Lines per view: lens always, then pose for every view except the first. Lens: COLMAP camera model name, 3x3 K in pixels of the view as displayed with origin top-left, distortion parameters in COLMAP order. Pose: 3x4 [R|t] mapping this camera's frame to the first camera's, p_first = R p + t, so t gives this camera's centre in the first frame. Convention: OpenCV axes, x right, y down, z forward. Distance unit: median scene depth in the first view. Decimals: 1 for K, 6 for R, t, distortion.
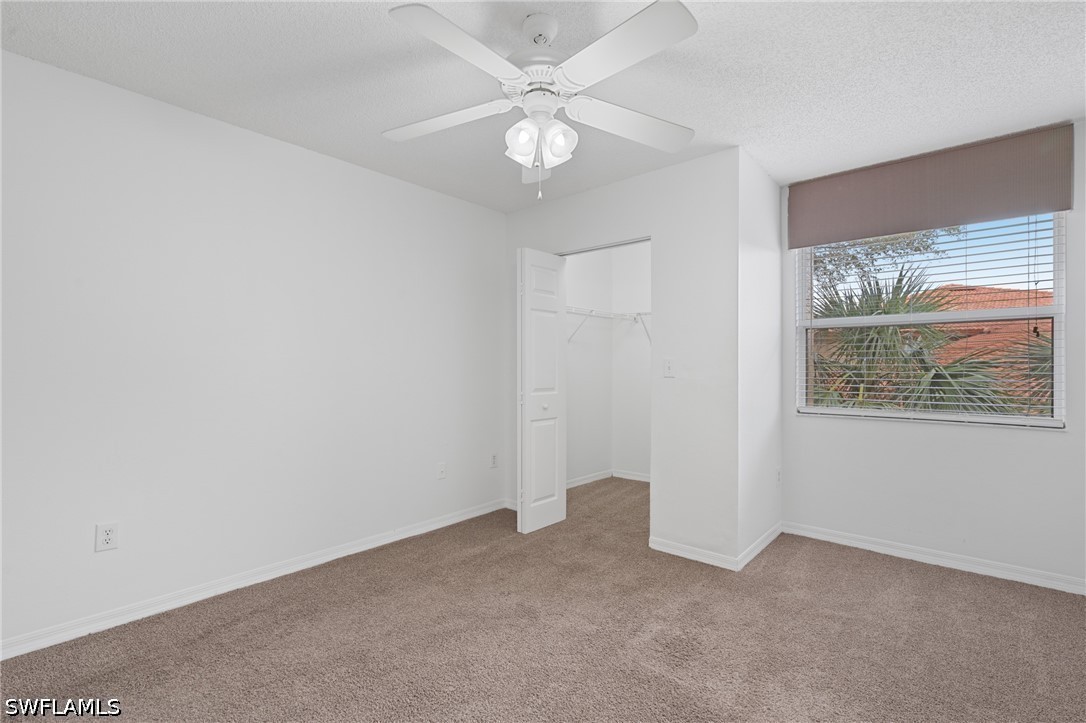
lens RADIAL K [[496.2, 0, 538.9], [0, 496.2, 366.3], [0, 0, 1]] dist [-0.000242, 0.000357]
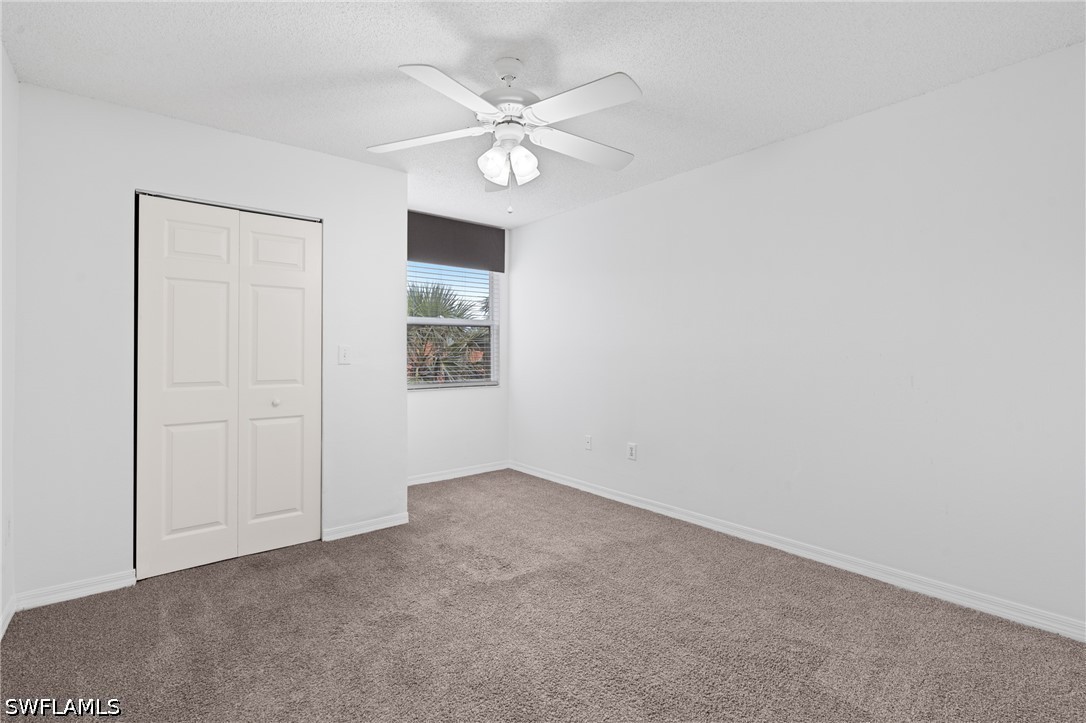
lens RADIAL K [[496.2, 0, 538.8], [0, 496.2, 354.7], [0, 0, 1]] dist [-0.000242, 0.000357]
pose [[0.157178, 0.002166, 0.987568, -0.762477], [0.009518, 0.999948, -0.003708, 0.014455], [-0.987524, 0.009983, 0.157149, 0.511044]]
